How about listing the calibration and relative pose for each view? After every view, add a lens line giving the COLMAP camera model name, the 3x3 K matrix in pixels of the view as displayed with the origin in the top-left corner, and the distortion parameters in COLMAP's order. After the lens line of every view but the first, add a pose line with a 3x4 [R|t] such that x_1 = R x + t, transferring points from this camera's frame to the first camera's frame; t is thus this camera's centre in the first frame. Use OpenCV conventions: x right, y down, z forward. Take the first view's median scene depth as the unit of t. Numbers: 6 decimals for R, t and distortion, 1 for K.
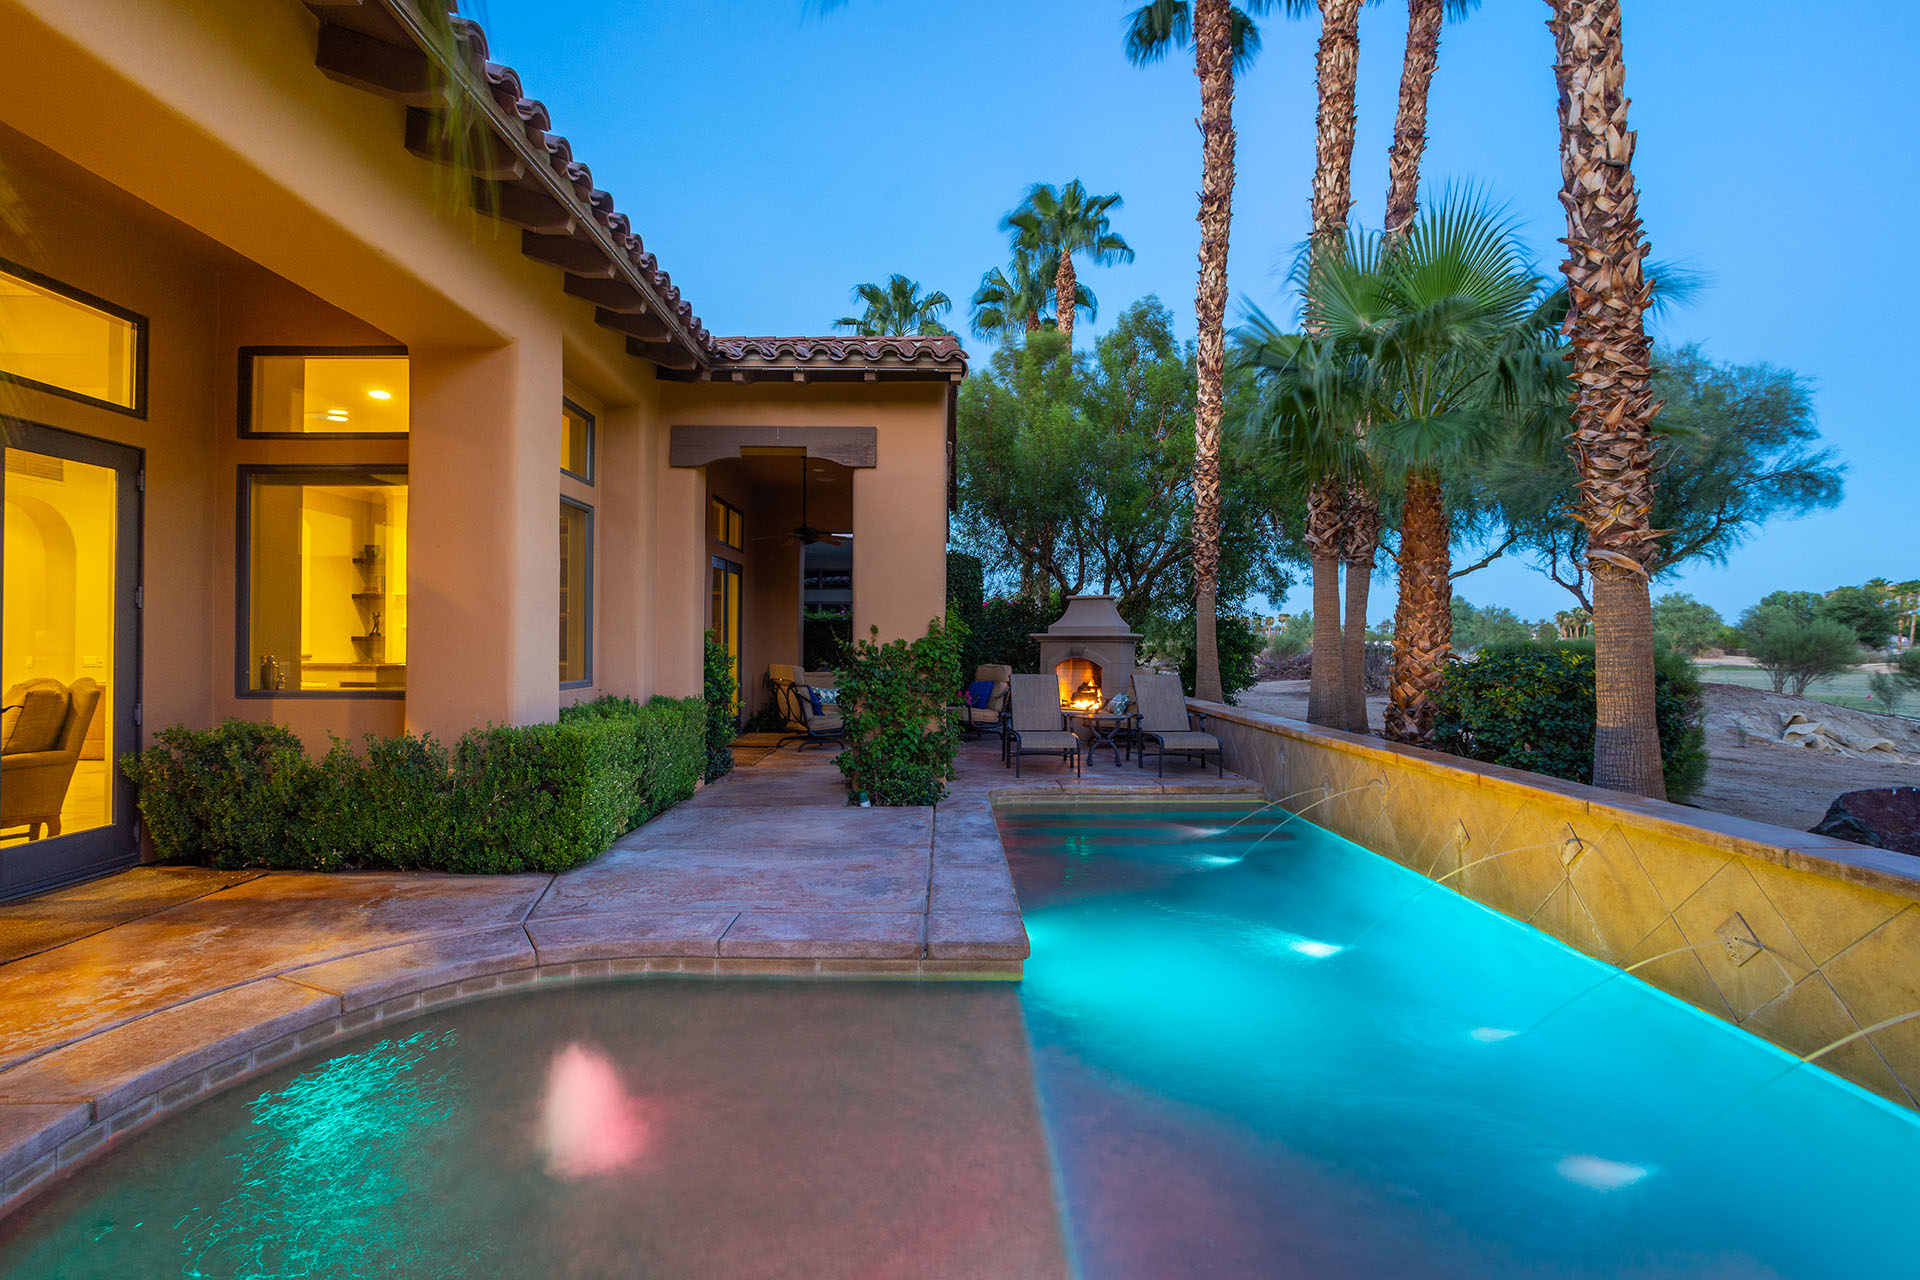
lens RADIAL K [[953.2, 0, 960.0], [0, 953.2, 640.0], [0, 0, 1]] dist [-0.047403, 0.041335]
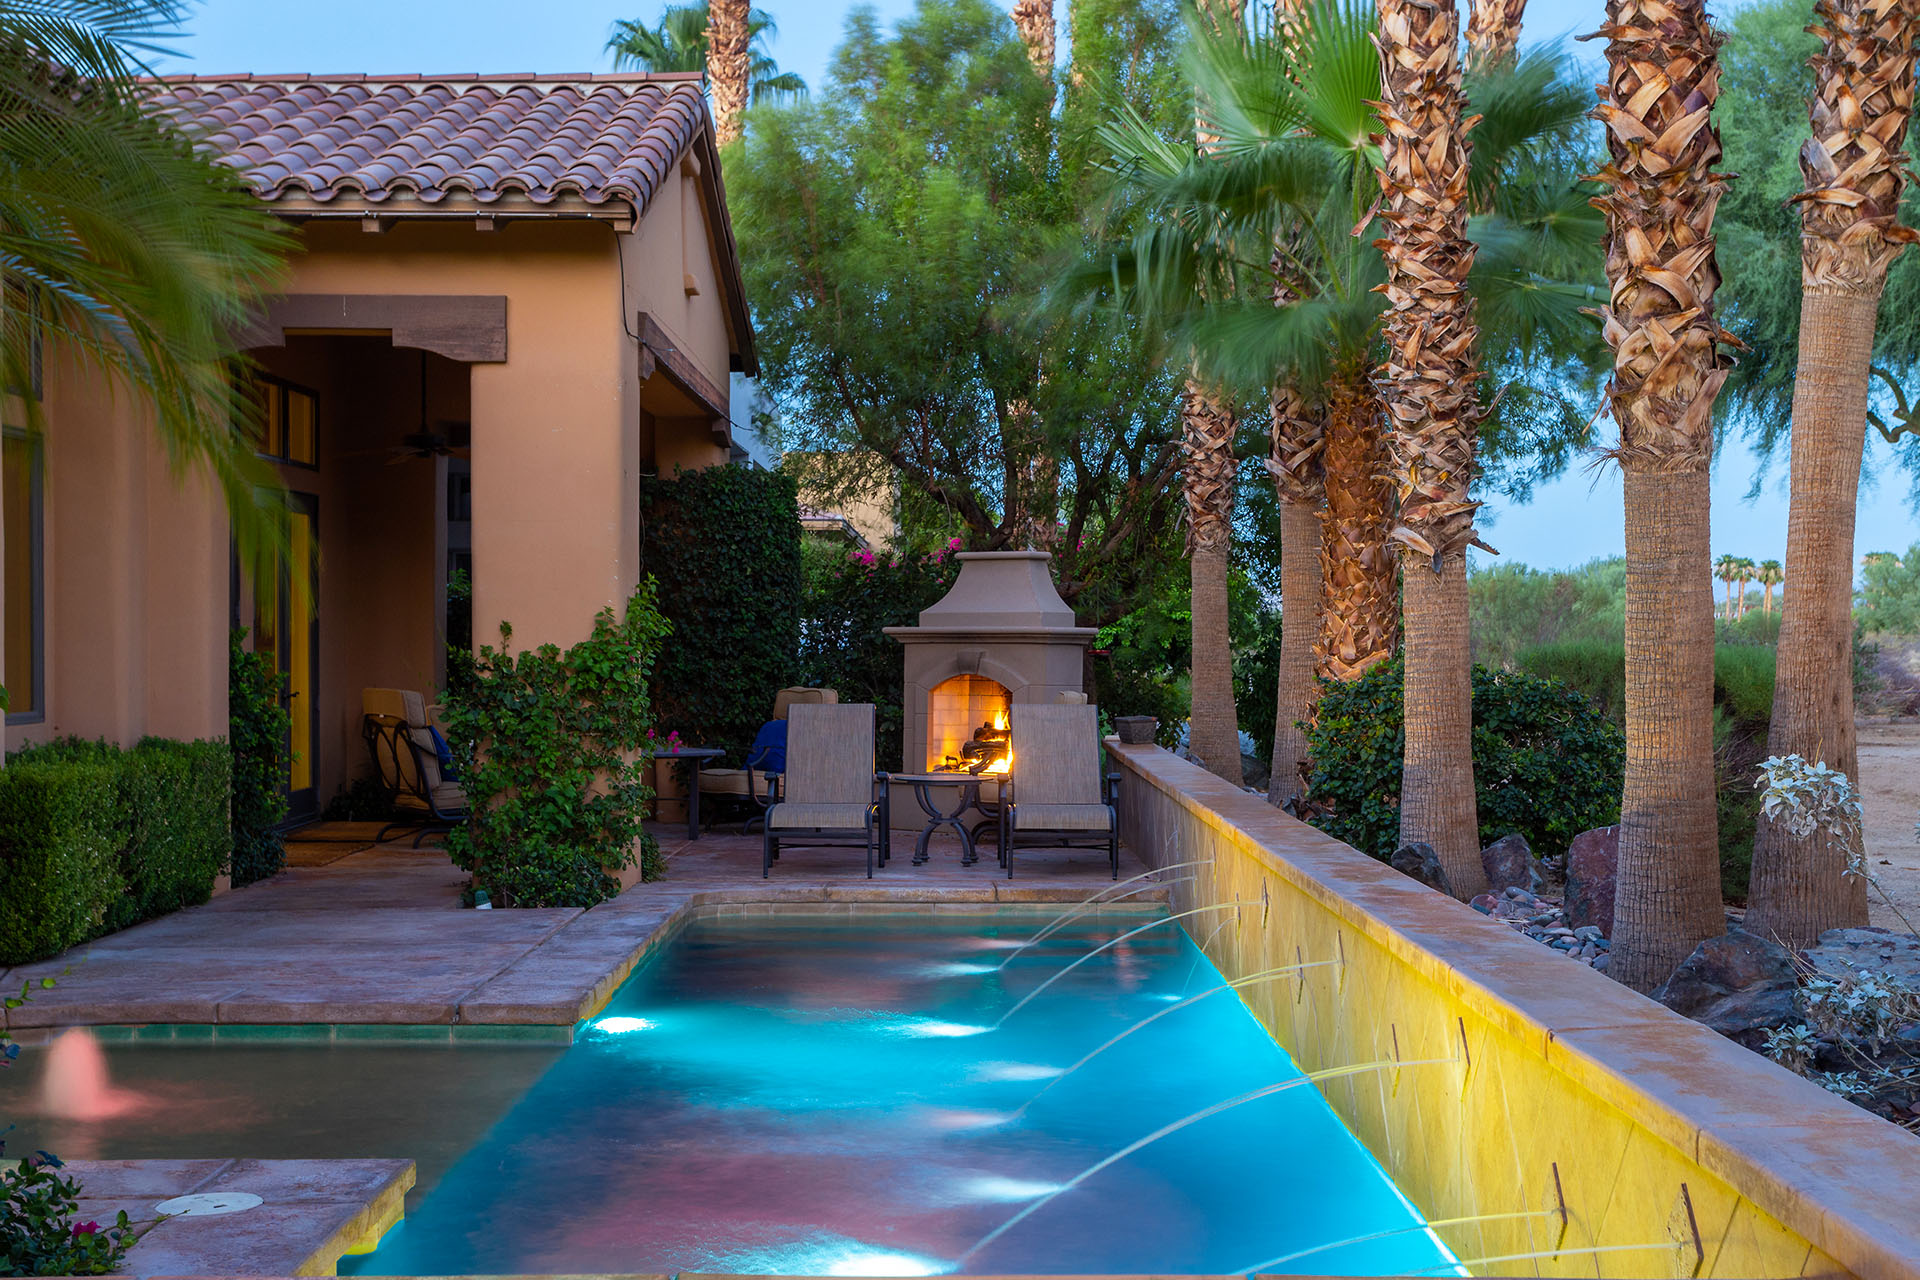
lens RADIAL K [[2657.0, 0, 959.2], [0, 2657.0, 683.9], [0, 0, 1]] dist [0.031455, -0.051330]
pose [[0.999823, -0.002645, -0.018639, 0.254878], [0.003043, 0.999767, 0.021373, -0.012221], [0.018578, -0.021426, 0.999598, -0.767836]]
